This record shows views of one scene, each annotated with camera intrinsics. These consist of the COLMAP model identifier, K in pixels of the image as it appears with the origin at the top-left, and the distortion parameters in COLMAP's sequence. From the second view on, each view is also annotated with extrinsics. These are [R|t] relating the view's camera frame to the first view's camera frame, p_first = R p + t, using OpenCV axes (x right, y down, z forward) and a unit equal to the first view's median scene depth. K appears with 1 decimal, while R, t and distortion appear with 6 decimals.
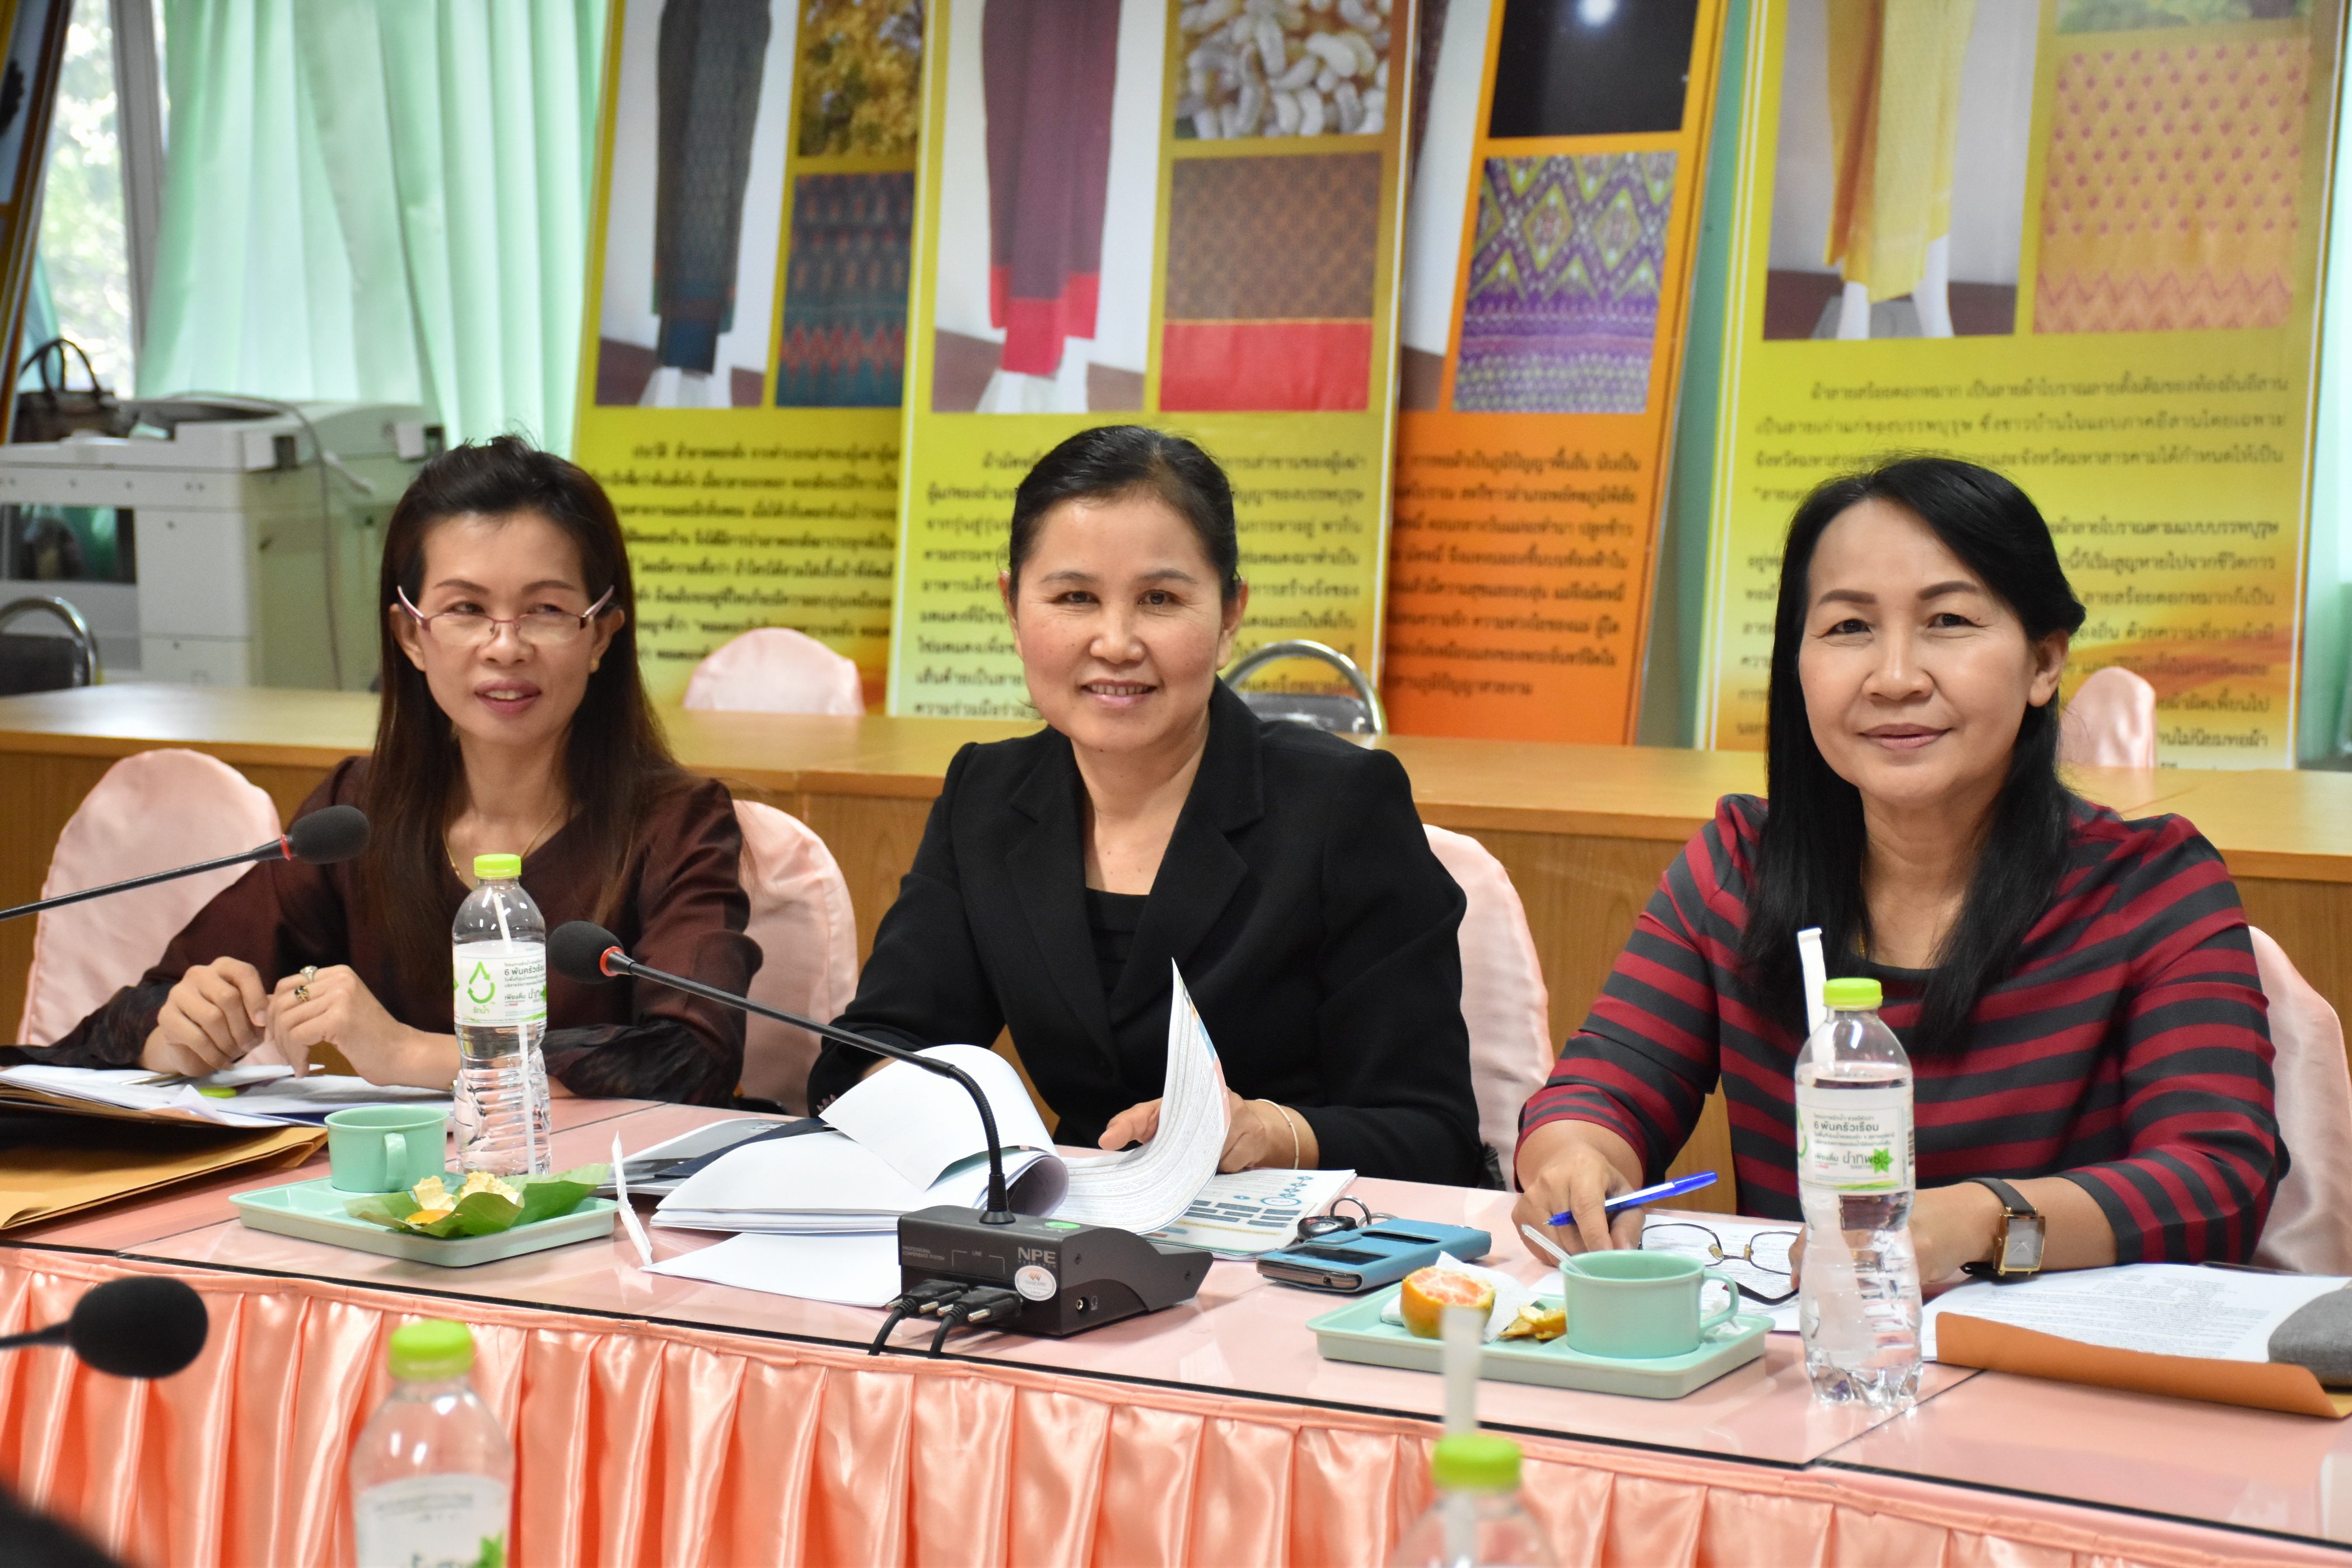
lens RADIAL K [[4949.7, 0, 1171.0], [0, 4949.7, 790.3], [0, 0, 1]] dist [0.068994, 0.000000]
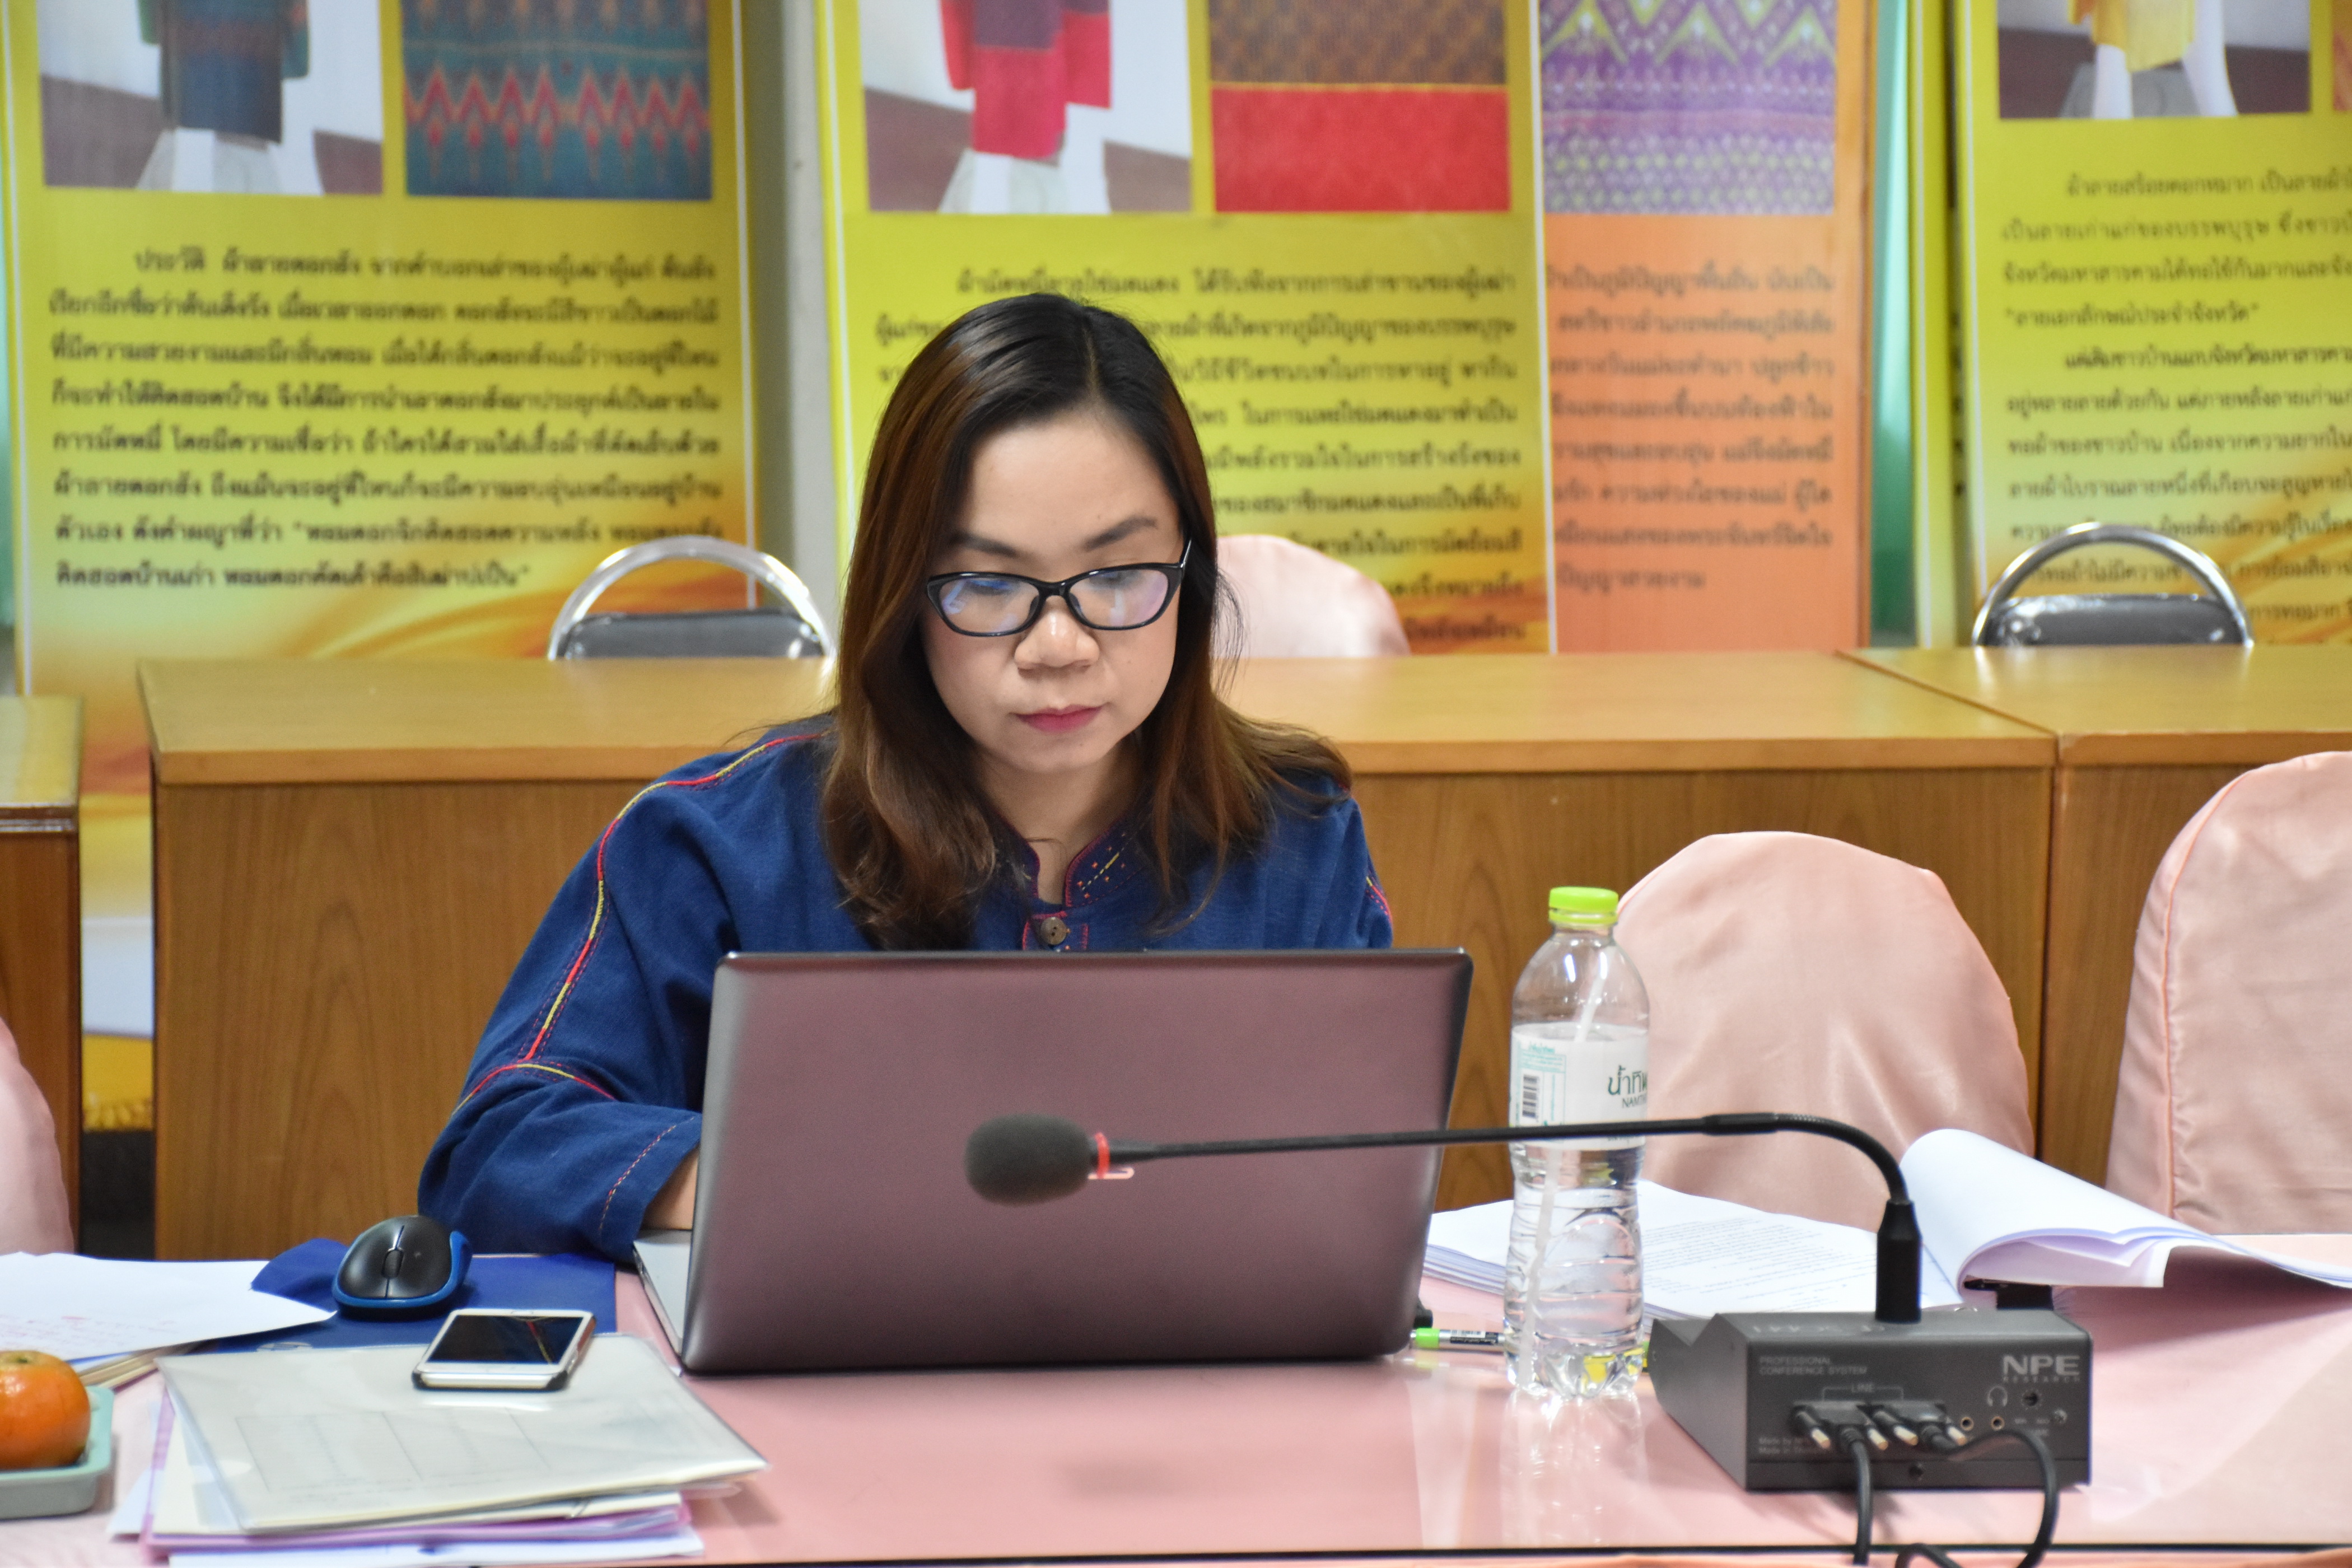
lens RADIAL K [[5958.0, 0, 1170.9], [0, 5958.0, 766.1], [0, 0, 1]] dist [0.485152, 0.000000]
pose [[0.738536, -0.062911, 0.671272, -0.603476], [0.043528, 0.998009, 0.045643, -0.037122], [-0.672807, -0.004489, 0.739804, 0.371163]]
